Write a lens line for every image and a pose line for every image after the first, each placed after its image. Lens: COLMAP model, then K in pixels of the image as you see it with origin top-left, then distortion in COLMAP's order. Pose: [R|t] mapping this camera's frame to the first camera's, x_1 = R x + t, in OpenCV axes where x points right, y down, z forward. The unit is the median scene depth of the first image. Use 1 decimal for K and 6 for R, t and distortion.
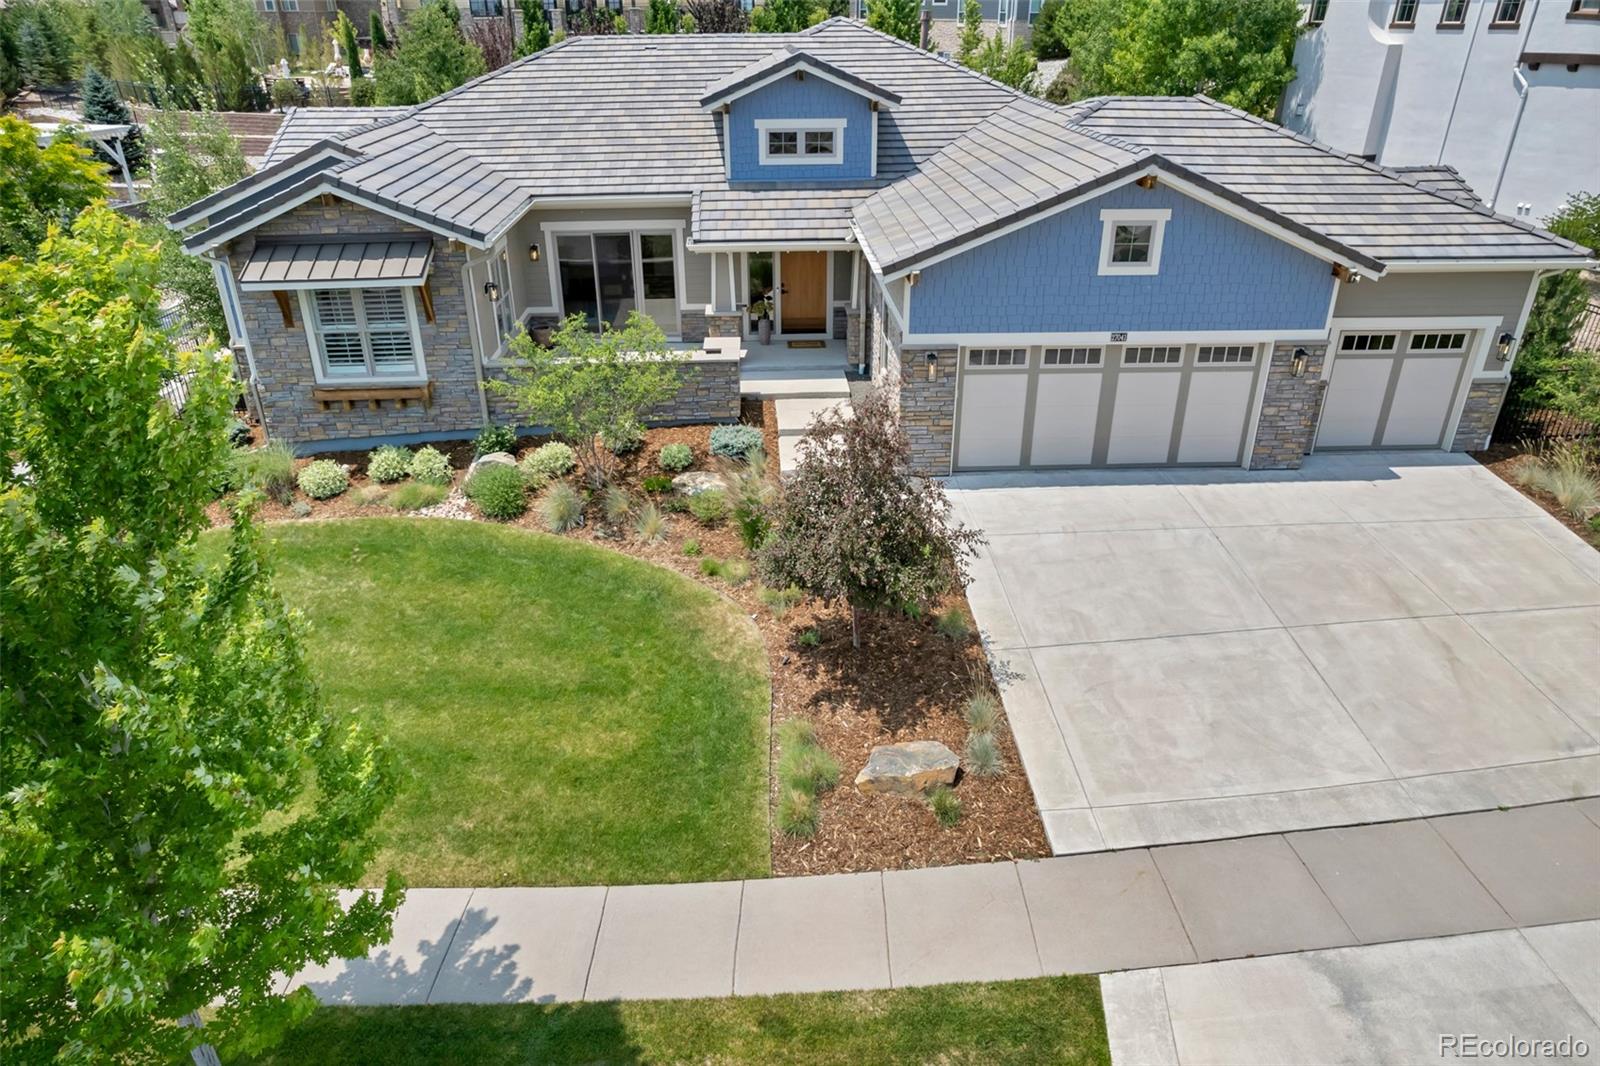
lens RADIAL K [[1041.9, 0, 836.3], [0, 1041.9, 538.7], [0, 0, 1]] dist [-0.044014, 0.043509]
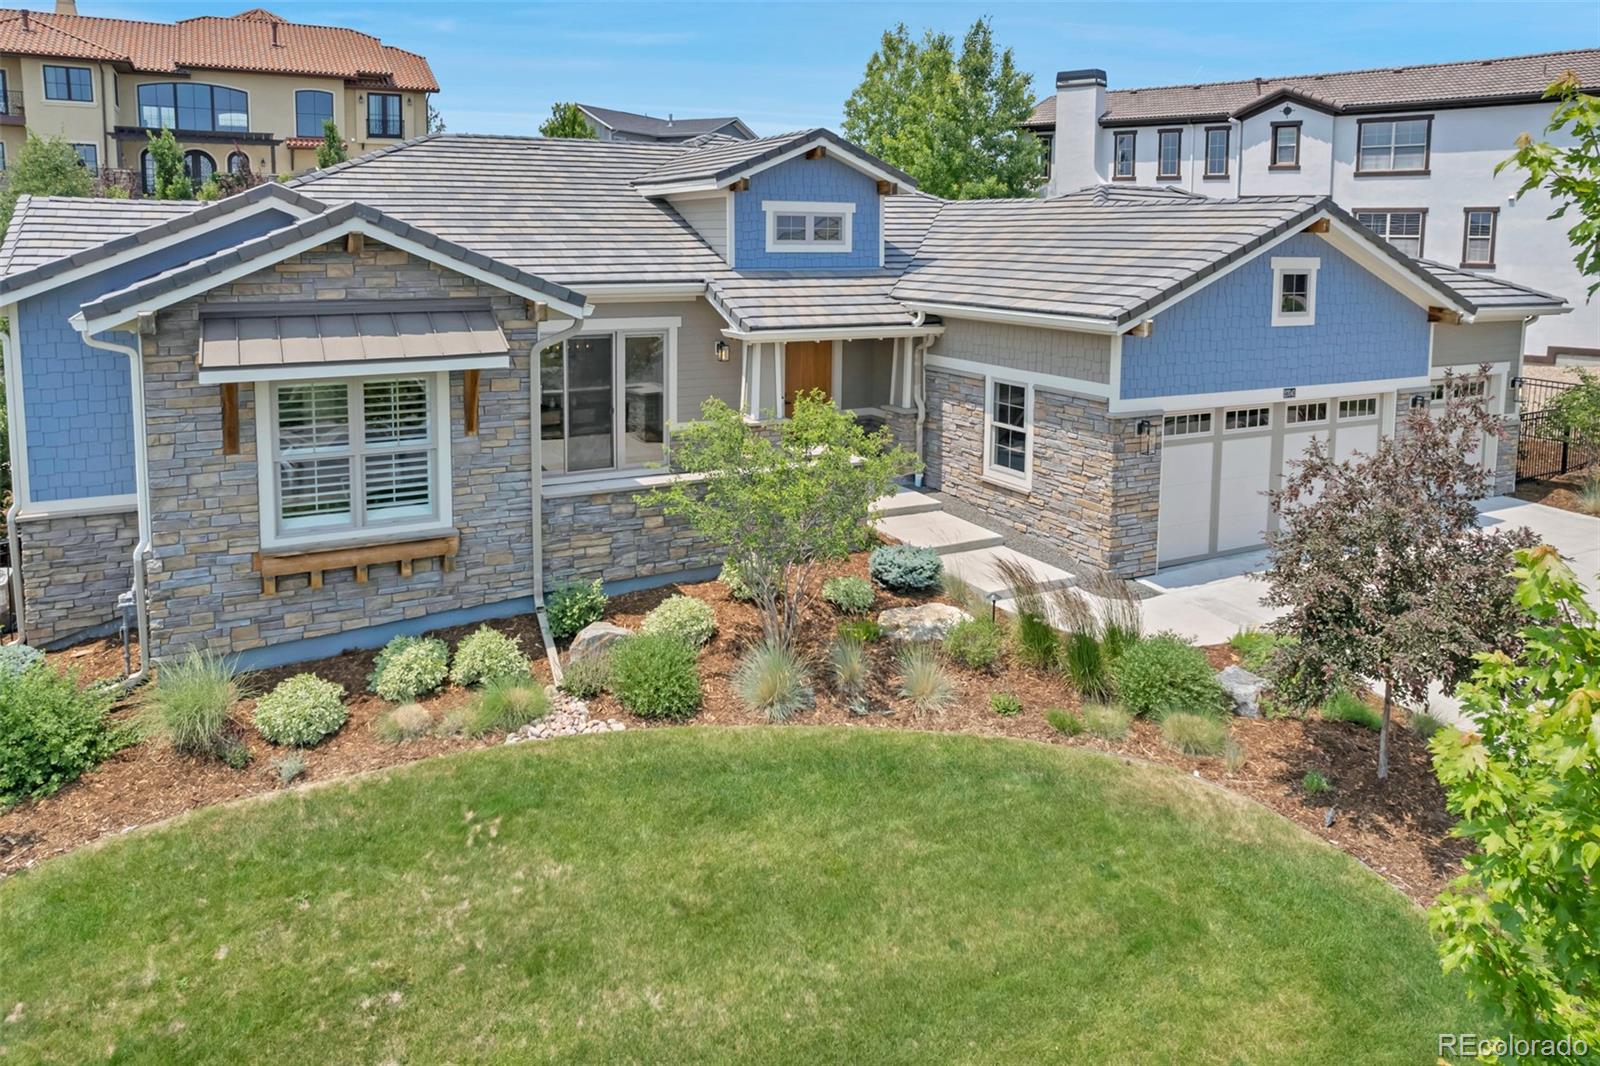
lens RADIAL K [[1079.9, 0, 800.3], [0, 1079.9, 344.8], [0, 0, 1]] dist [-0.030745, 0.003530]
pose [[0.908134, -0.029828, 0.417616, -0.477282], [0.181111, 0.927293, -0.327607, -0.002305], [-0.377481, 0.373146, 0.847509, 0.324622]]
